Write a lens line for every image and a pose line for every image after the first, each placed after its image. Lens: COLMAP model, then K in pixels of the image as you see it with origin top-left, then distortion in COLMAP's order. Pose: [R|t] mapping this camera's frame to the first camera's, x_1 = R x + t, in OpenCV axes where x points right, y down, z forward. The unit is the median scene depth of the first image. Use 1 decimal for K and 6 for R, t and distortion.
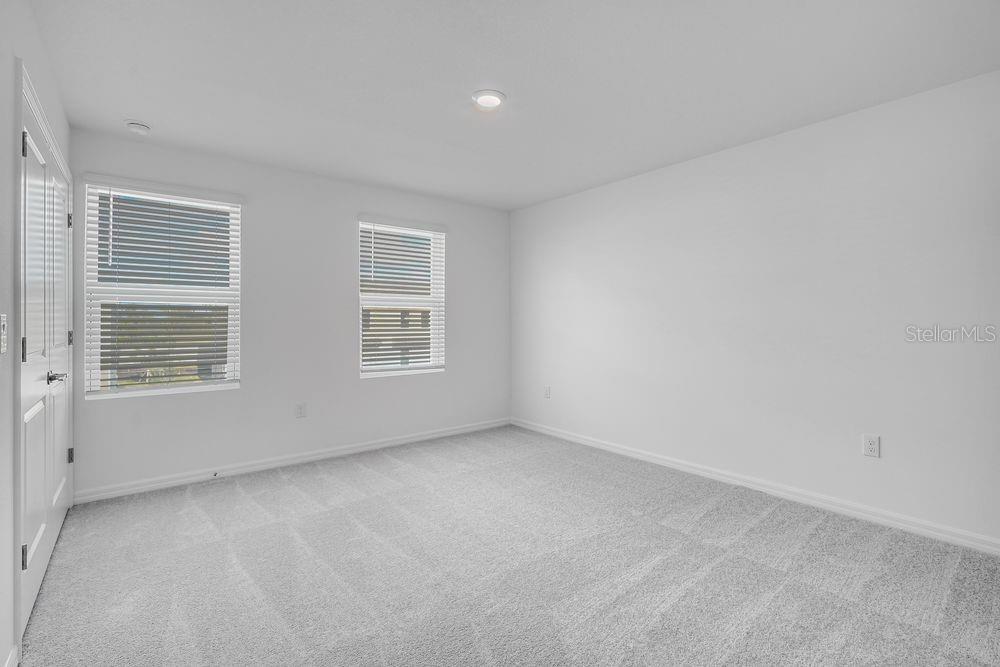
lens RADIAL K [[466.7, 0, 506.1], [0, 466.7, 313.7], [0, 0, 1]] dist [0.000952, 0.000058]
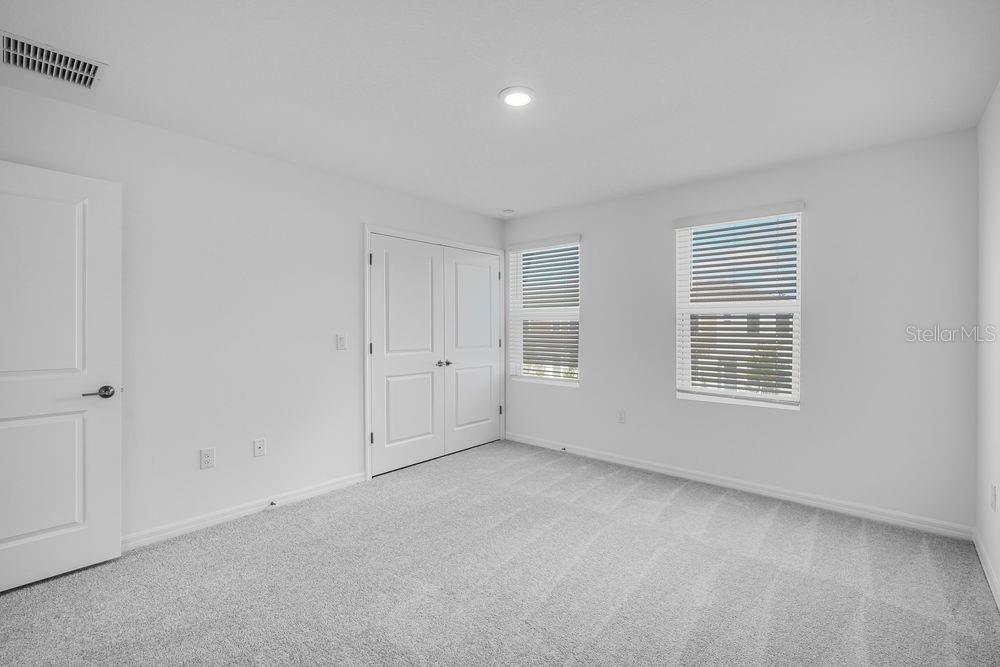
lens RADIAL K [[443.6, 0, 496.5], [0, 443.6, 327.4], [0, 0, 1]] dist [0.000061, 0.000059]
pose [[0.161665, -0.004816, -0.986834, 0.734458], [0.011014, 0.999935, -0.003076, -0.000481], [0.986784, -0.010371, 0.161707, 0.755760]]
